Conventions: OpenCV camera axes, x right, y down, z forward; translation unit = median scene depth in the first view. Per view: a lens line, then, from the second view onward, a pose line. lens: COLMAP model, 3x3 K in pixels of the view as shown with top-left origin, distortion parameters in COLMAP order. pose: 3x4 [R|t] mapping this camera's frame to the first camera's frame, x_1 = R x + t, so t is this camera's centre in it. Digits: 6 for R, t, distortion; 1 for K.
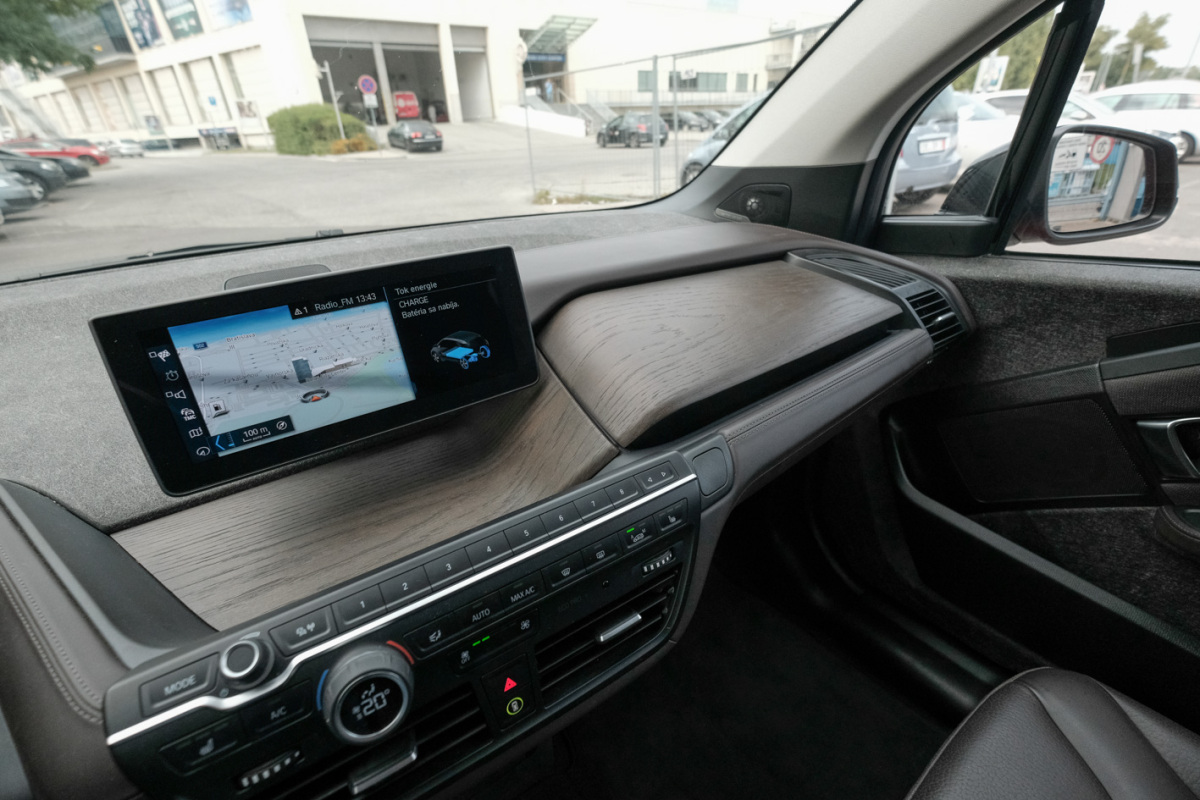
lens RADIAL K [[525.3, 0, 598.3], [0, 525.3, 396.4], [0, 0, 1]] dist [-0.001878, 0.000736]
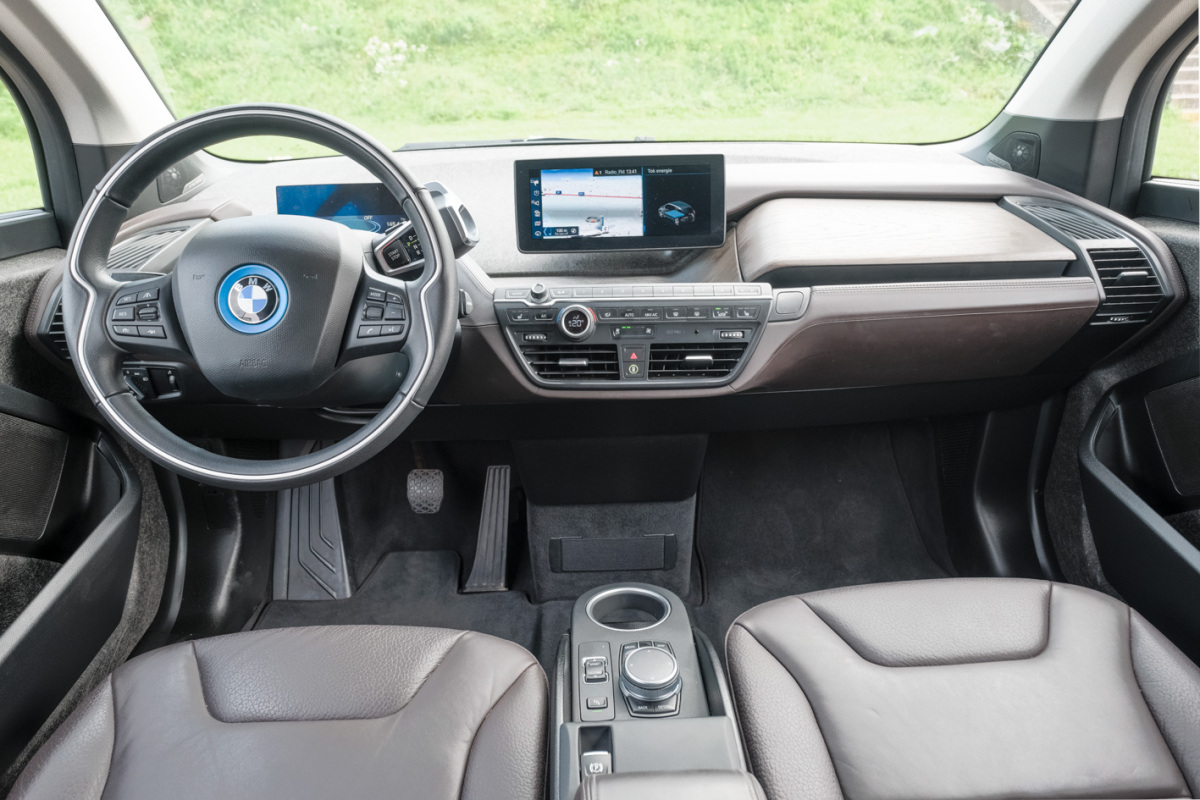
lens RADIAL K [[836.6, 0, 599.1], [0, 836.6, 394.6], [0, 0, 1]] dist [0.003402, 0.007326]
pose [[0.841456, 0.245507, -0.481330, 1.071479], [-0.264317, 0.963981, 0.029612, 0.513530], [0.471263, 0.102306, 0.876039, -1.538718]]
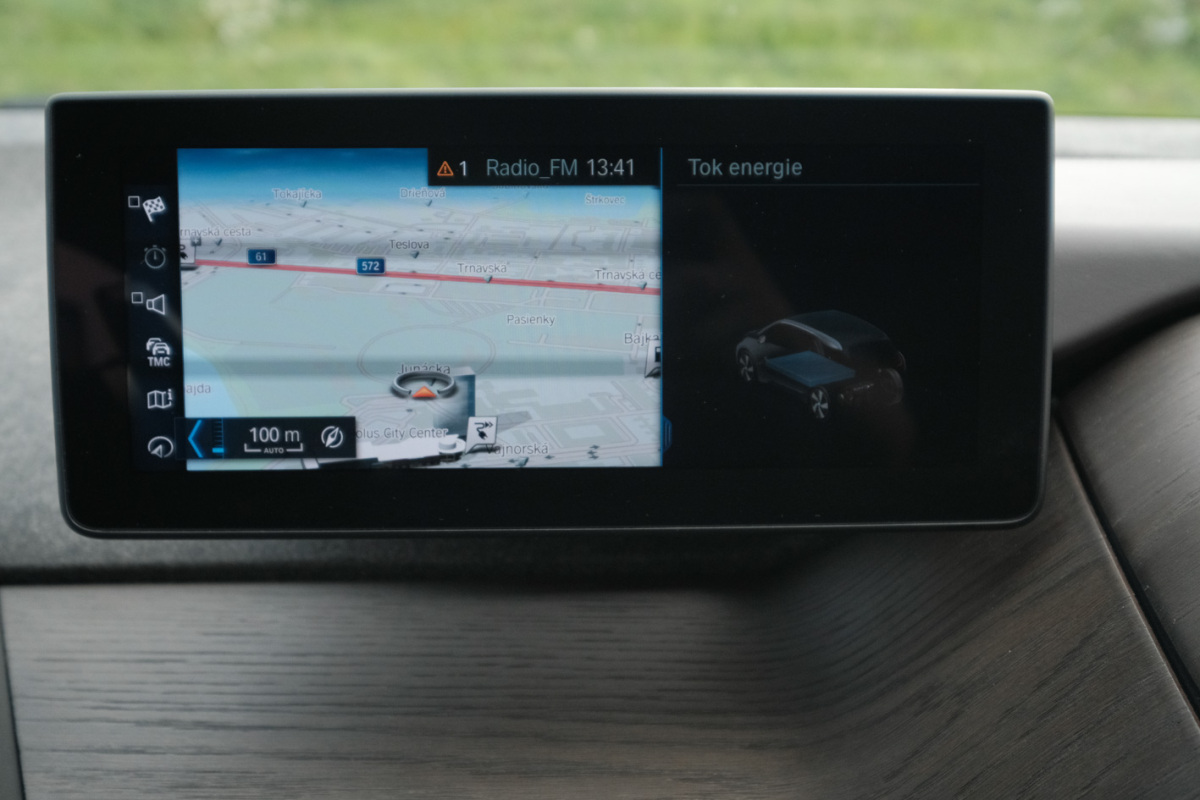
lens RADIAL K [[1225.3, 0, 600.0], [0, 1225.3, 400.0], [0, 0, 1]] dist [0.017530, 0.013657]
pose [[0.847932, 0.213407, -0.485252, 0.012432], [-0.281717, 0.956832, -0.071473, 0.038306], [0.449052, 0.197308, 0.871448, 0.281144]]
